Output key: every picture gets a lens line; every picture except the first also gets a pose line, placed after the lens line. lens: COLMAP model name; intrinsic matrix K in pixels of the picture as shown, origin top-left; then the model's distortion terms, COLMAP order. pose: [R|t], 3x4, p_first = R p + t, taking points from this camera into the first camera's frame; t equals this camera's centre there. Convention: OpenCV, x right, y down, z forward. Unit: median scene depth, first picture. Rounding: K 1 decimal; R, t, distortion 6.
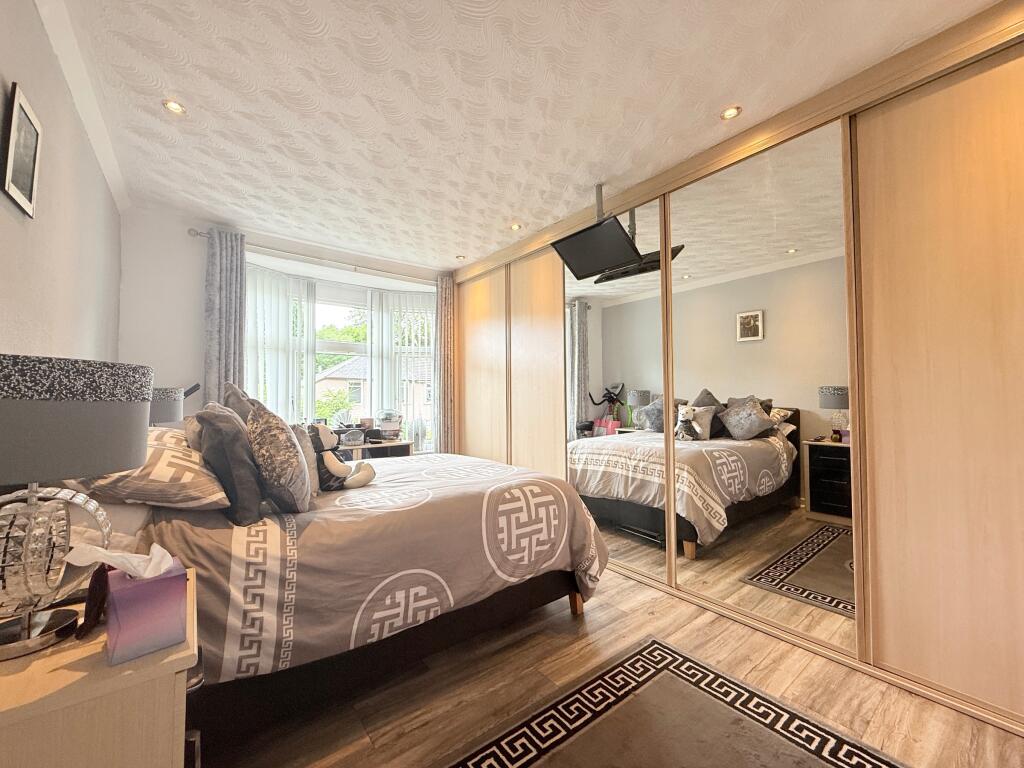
lens RADIAL K [[407.5, 0, 514.2], [0, 407.5, 387.3], [0, 0, 1]] dist [0.002817, 0.000066]
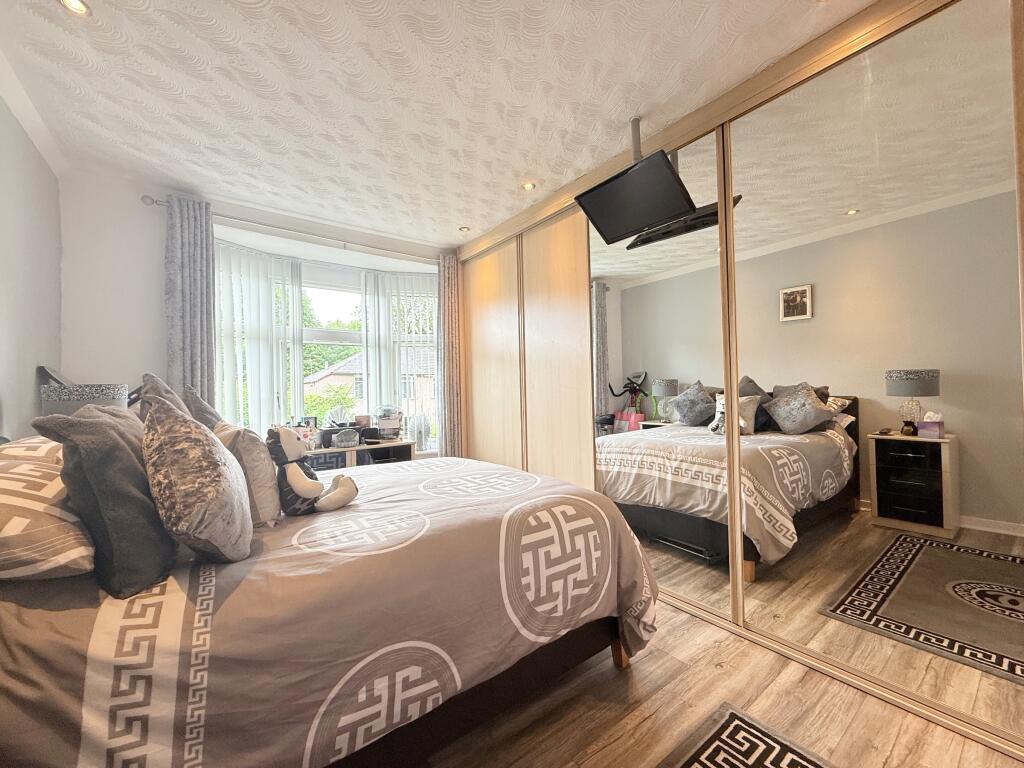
lens RADIAL K [[407.5, 0, 512.8], [0, 407.5, 386.3], [0, 0, 1]] dist [0.002817, 0.000066]
pose [[0.999601, -0.016909, -0.022619, -0.022493], [0.017245, 0.999742, 0.014760, 0.007715], [0.022364, -0.015144, 0.999635, 0.194974]]
